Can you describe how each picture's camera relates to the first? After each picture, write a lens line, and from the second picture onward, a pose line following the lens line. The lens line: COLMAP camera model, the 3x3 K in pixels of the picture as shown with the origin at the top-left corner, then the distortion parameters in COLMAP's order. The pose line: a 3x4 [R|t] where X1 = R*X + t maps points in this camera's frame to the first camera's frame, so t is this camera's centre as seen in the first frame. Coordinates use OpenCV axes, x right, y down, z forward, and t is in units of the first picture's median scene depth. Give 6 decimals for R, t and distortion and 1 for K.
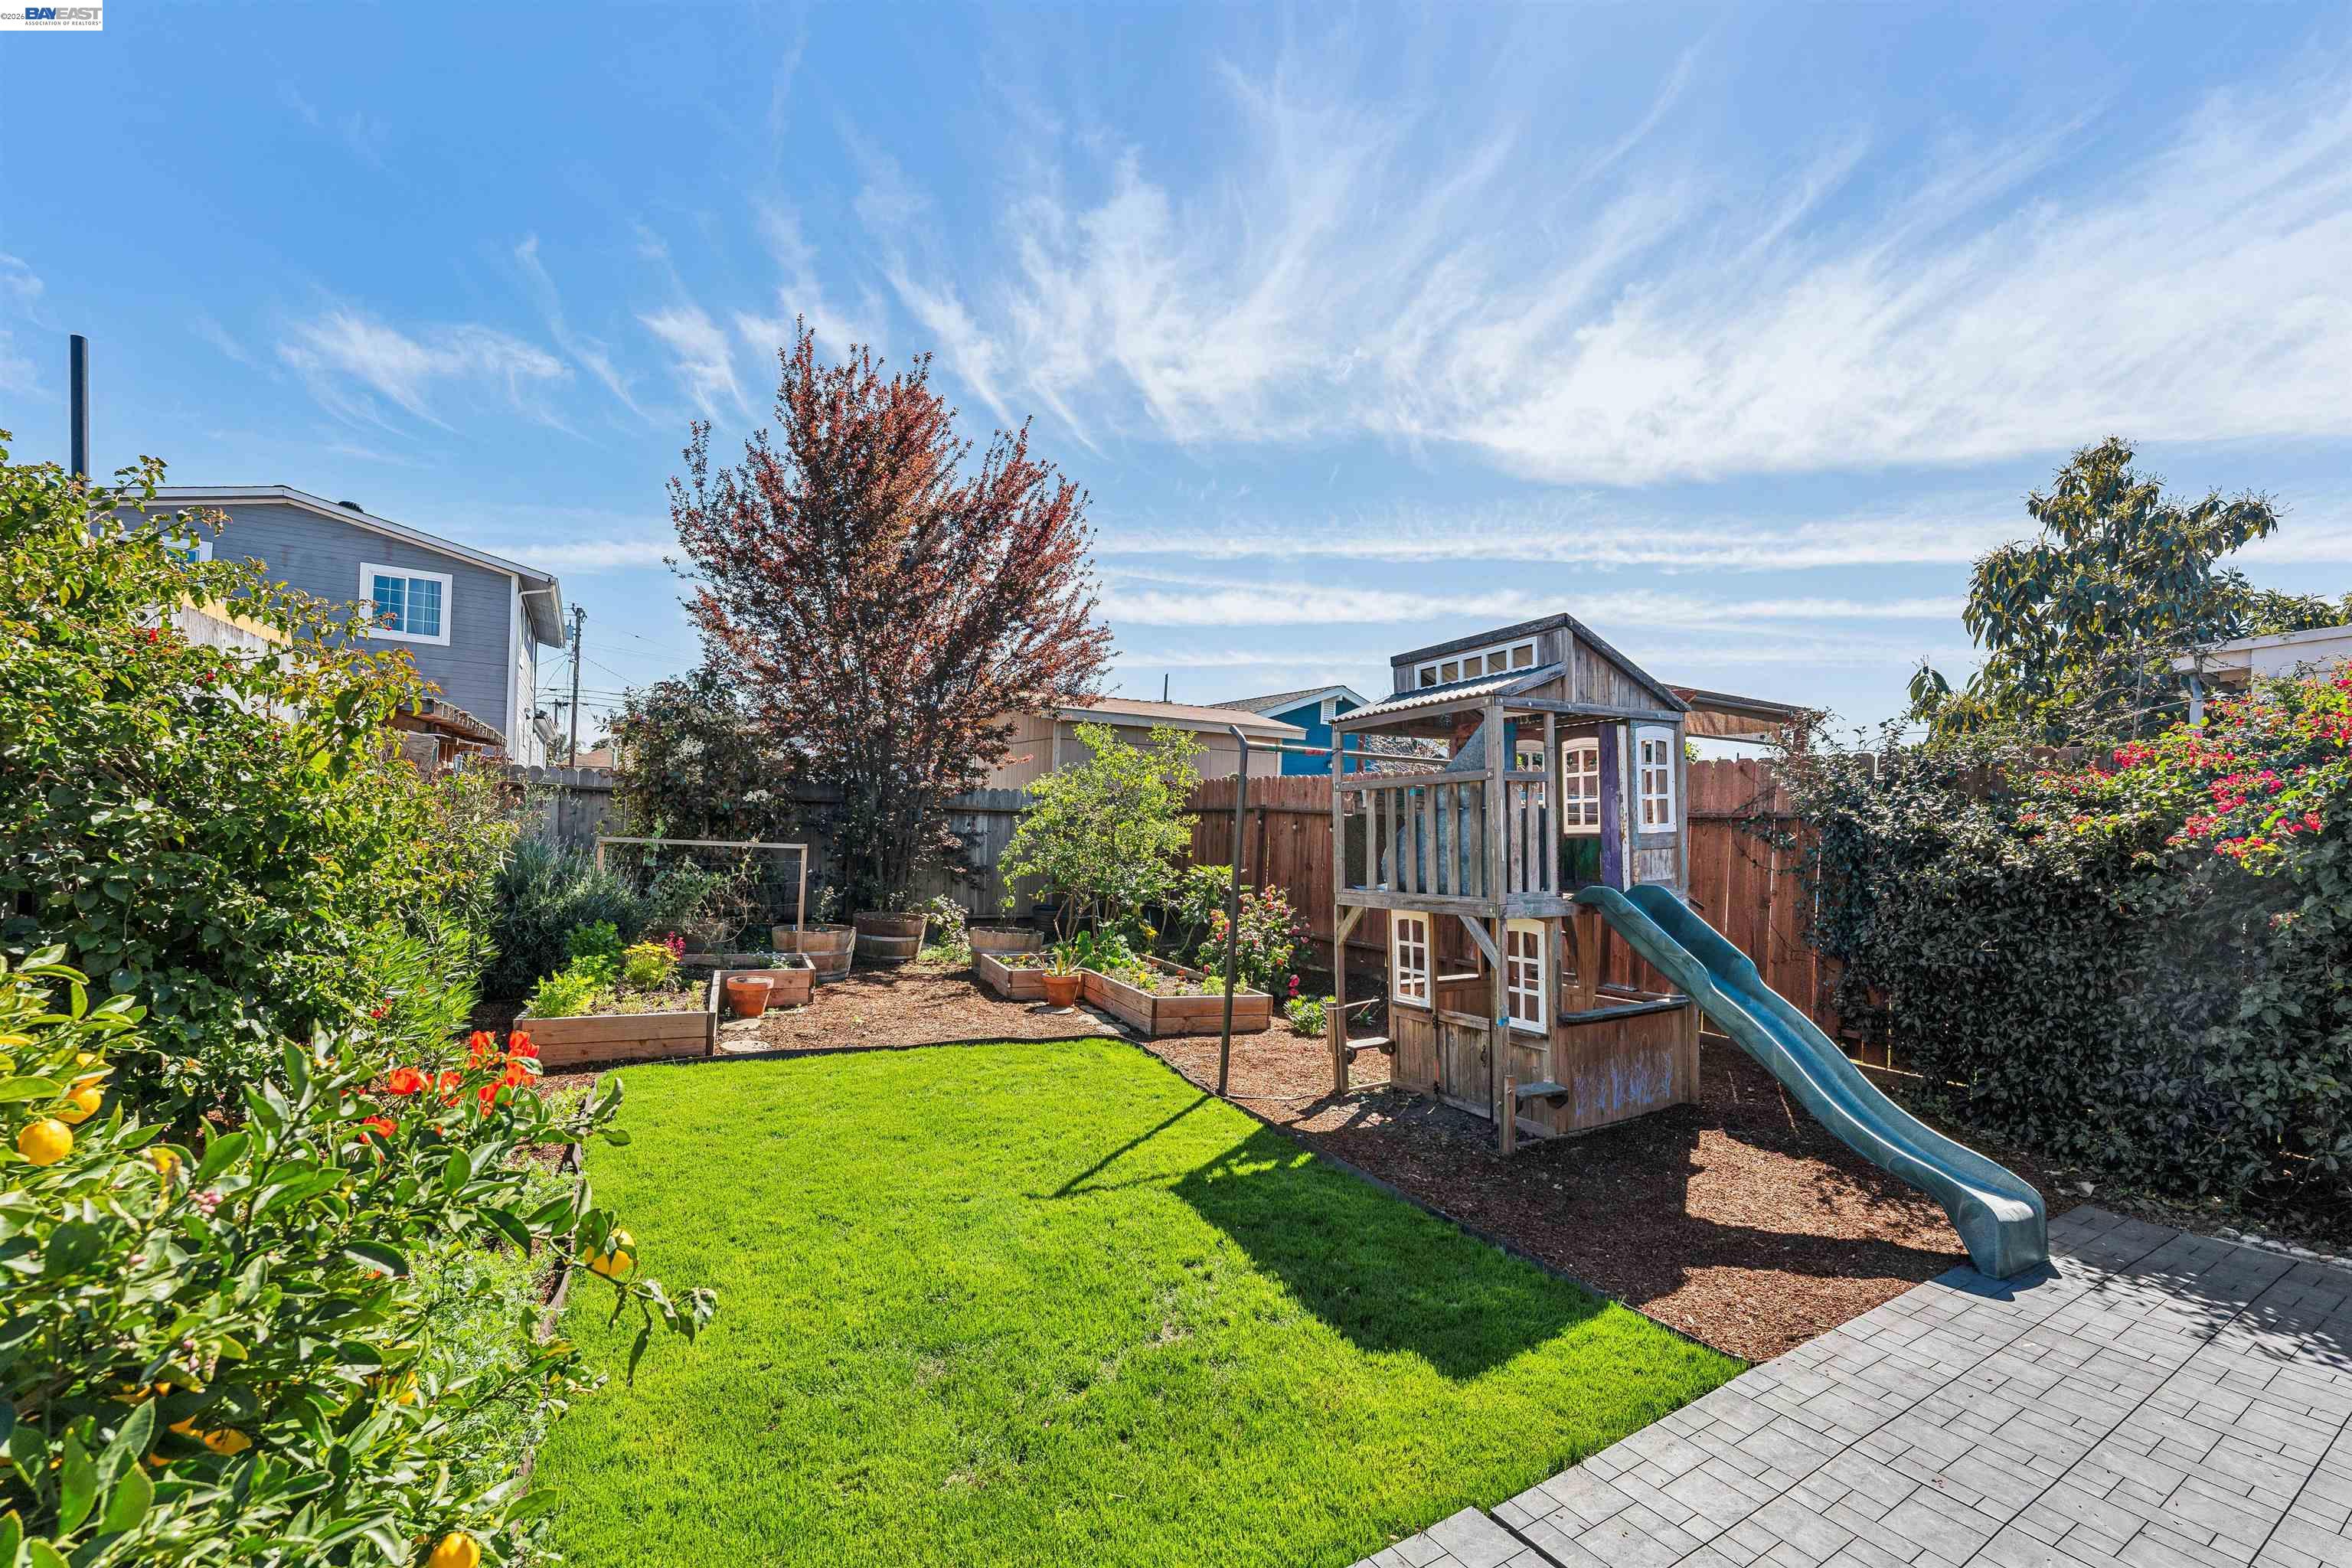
lens RADIAL K [[921.9, 0, 1179.7], [0, 921.9, 903.2], [0, 0, 1]] dist [-0.000039, -0.000001]
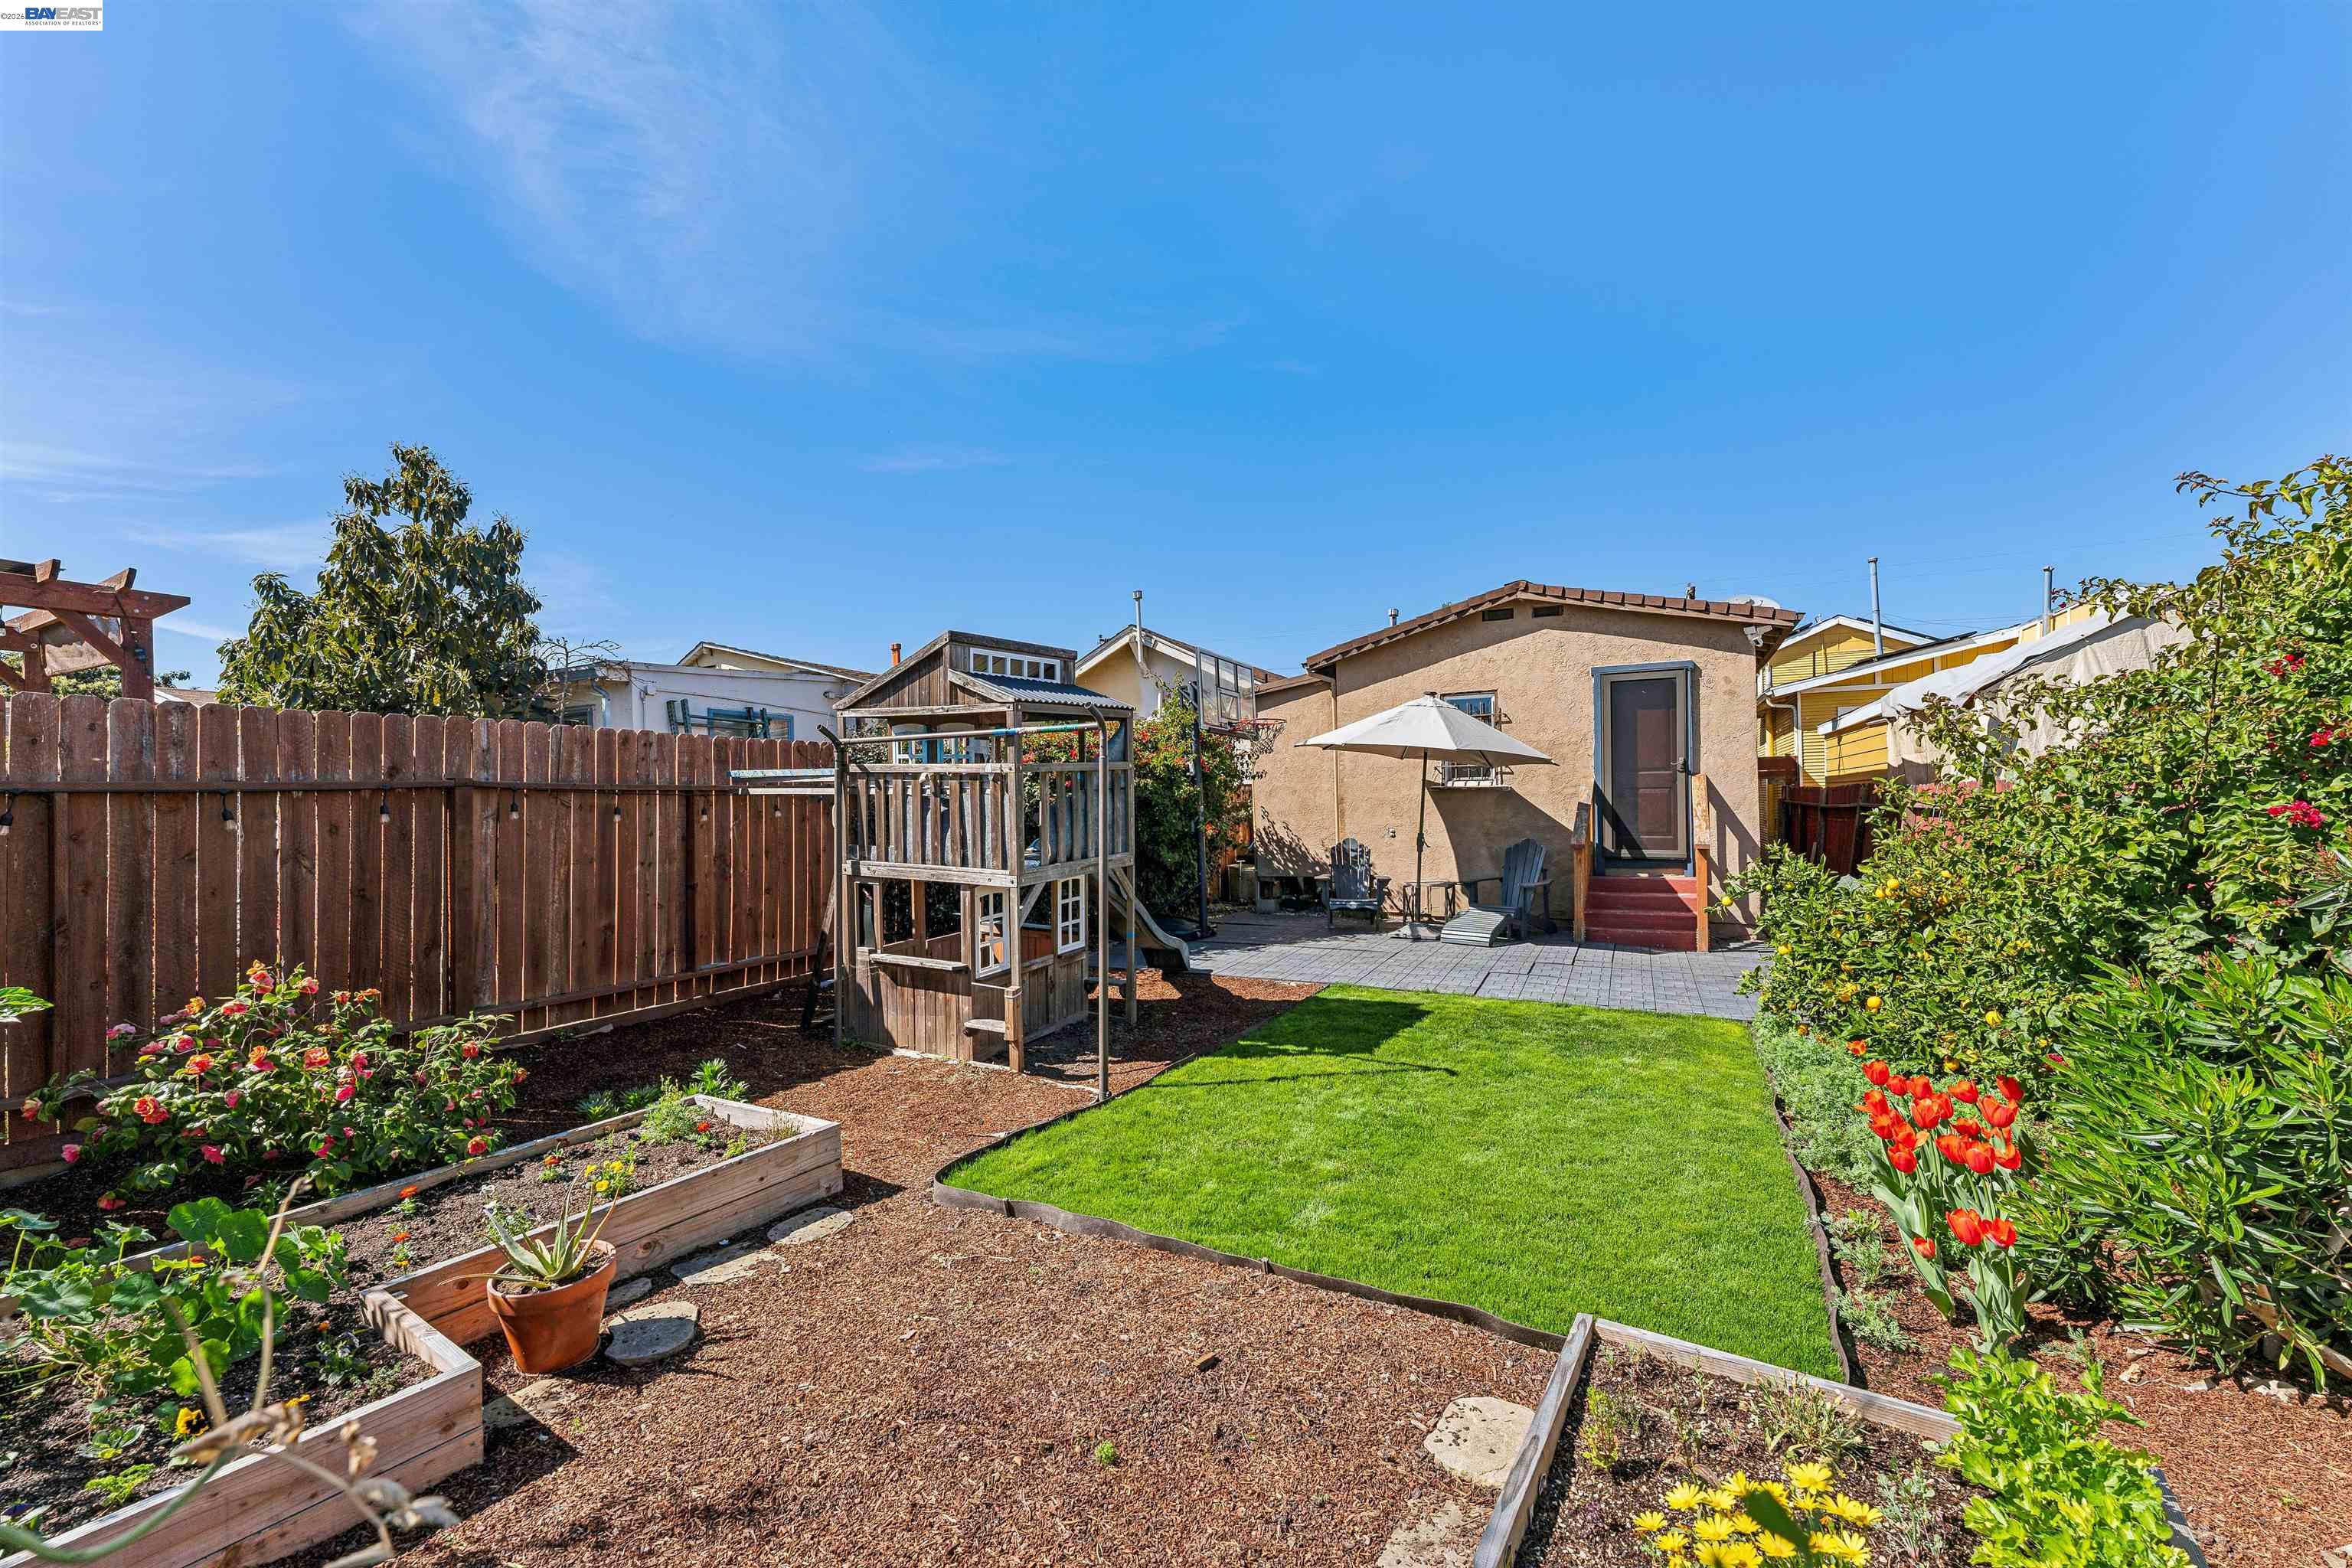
lens RADIAL K [[929.6, 0, 1175.5], [0, 929.6, 779.0], [0, 0, 1]] dist [-0.000266, -0.000245]
pose [[-0.488147, -0.009183, 0.872713, -0.880225], [0.064035, 0.996873, 0.046307, -0.165177], [-0.870409, 0.078489, -0.486032, 1.507626]]
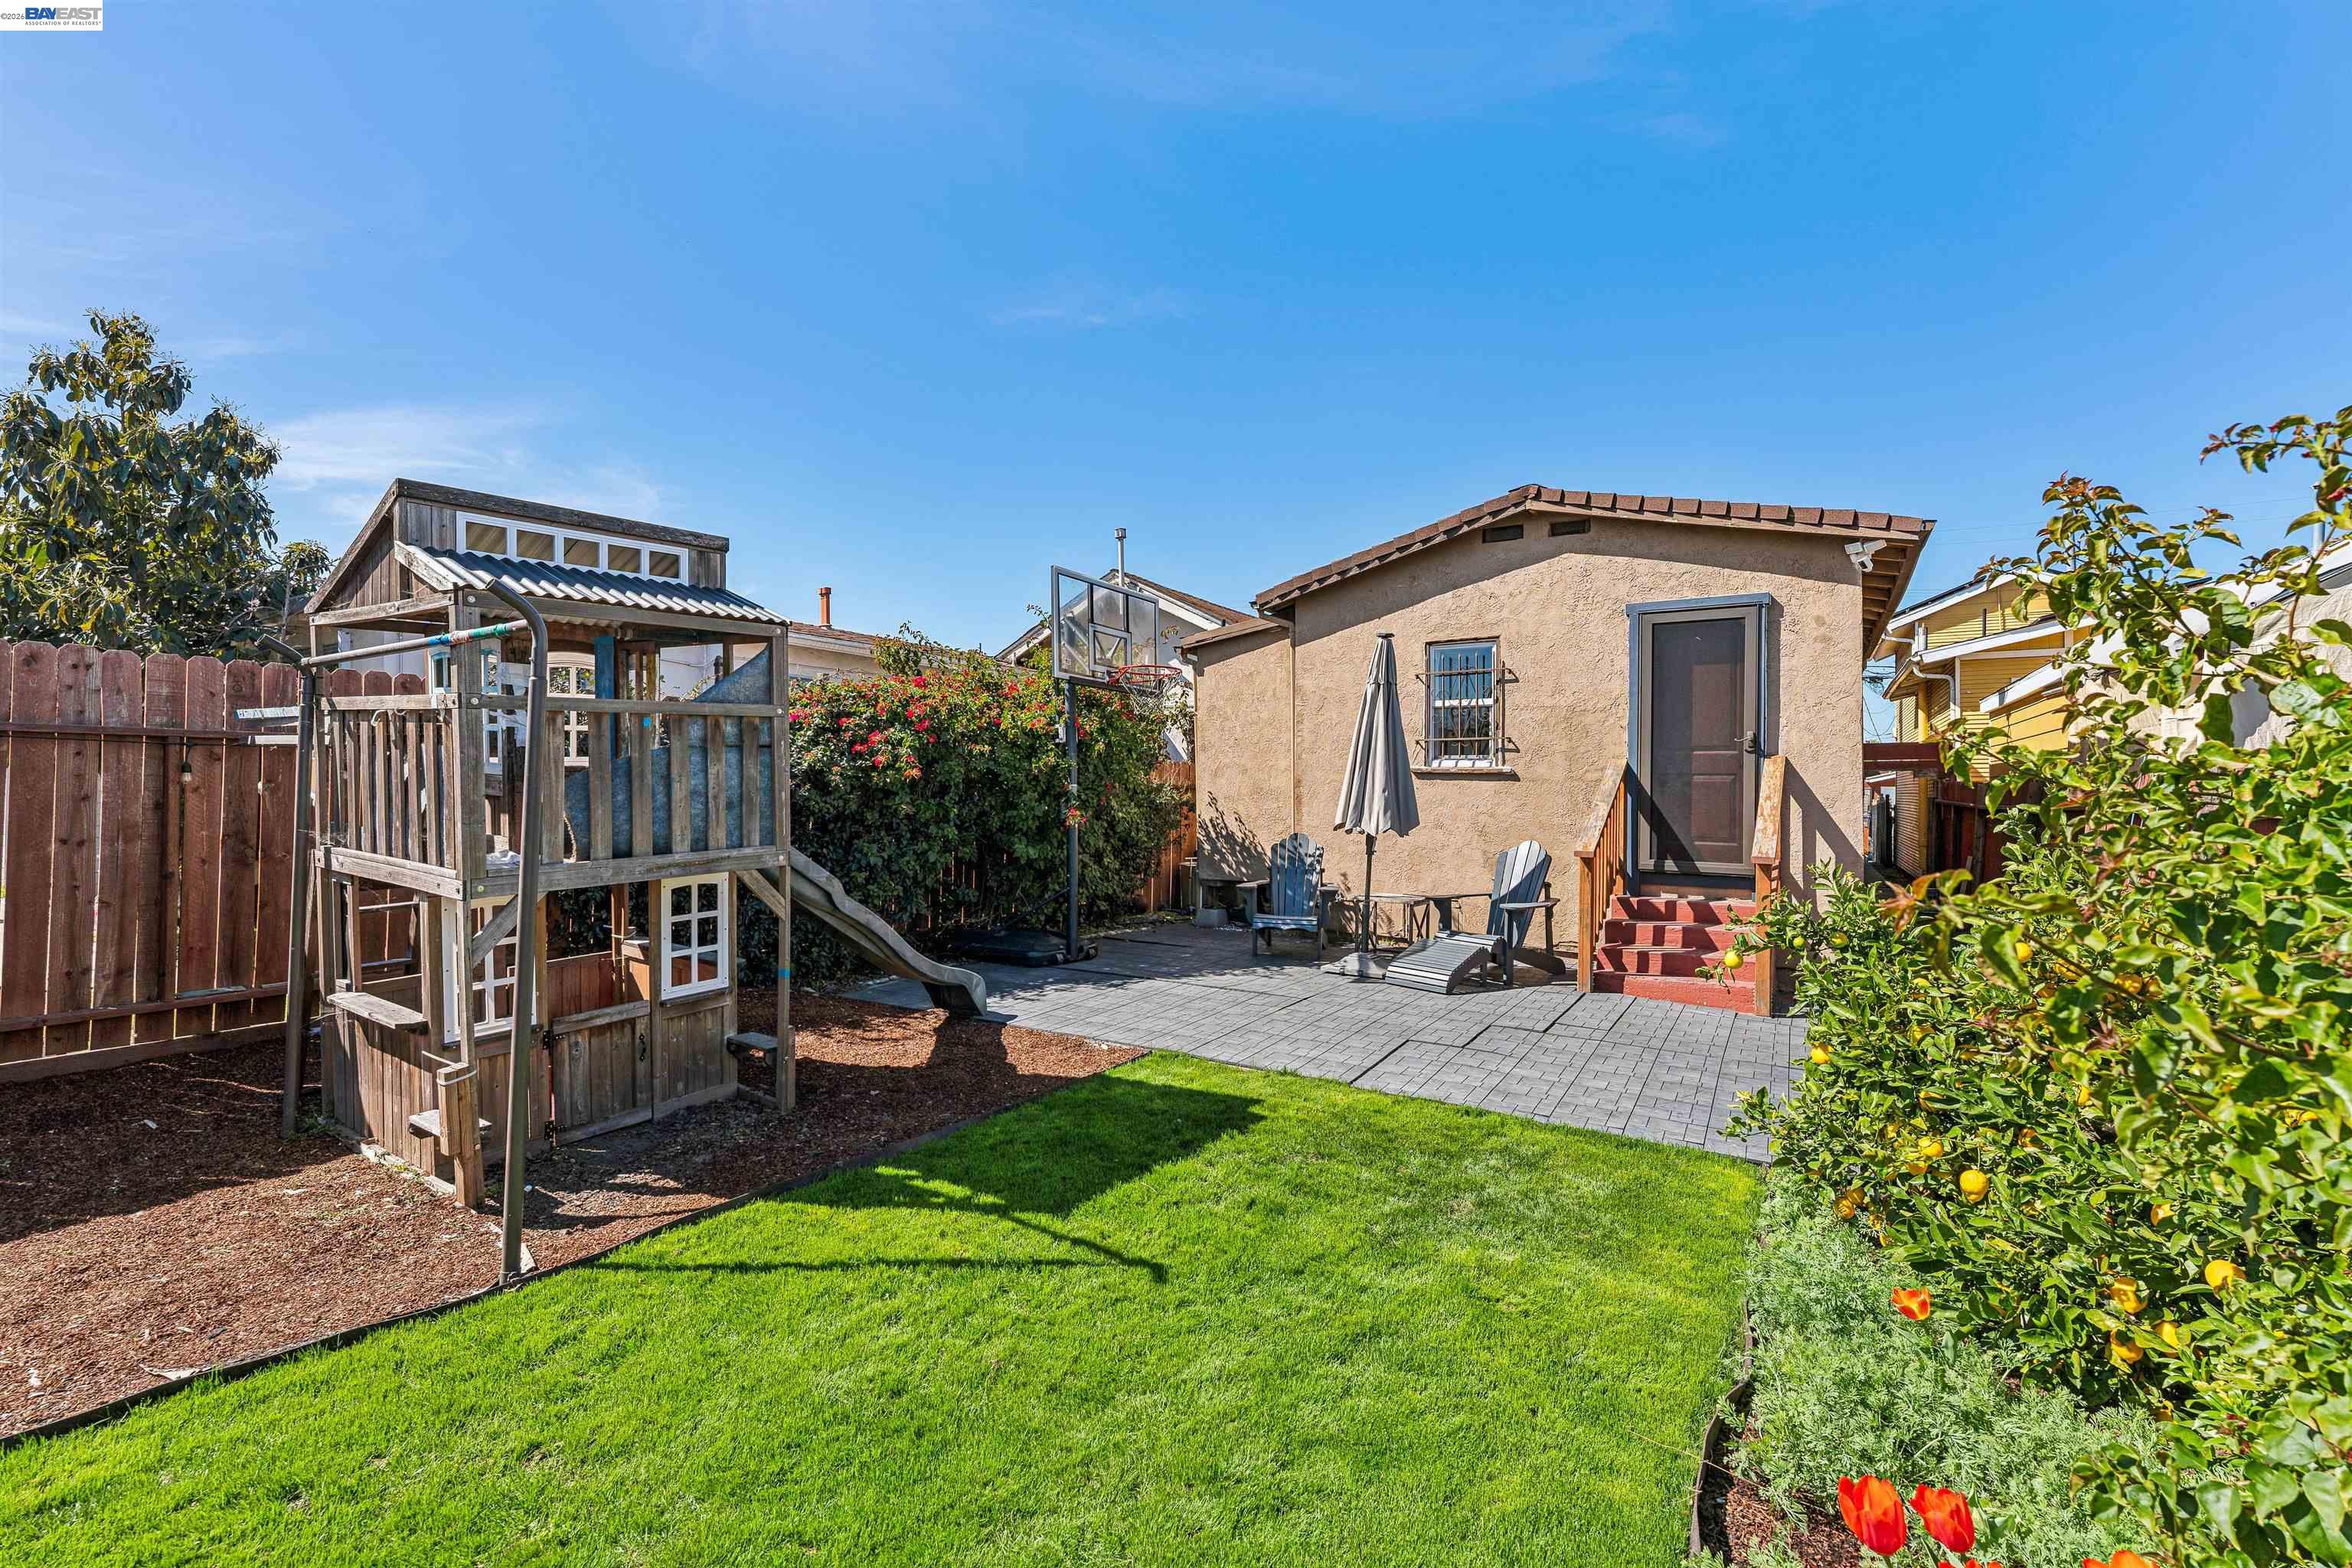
lens RADIAL K [[1009.7, 0, 1177.7], [0, 1009.7, 756.4], [0, 0, 1]] dist [-0.001222, -0.000563]
pose [[-0.410610, -0.014263, 0.911699, -0.687588], [0.045589, 0.998306, 0.036151, -0.102140], [-0.910671, 0.056407, -0.409264, 0.964500]]
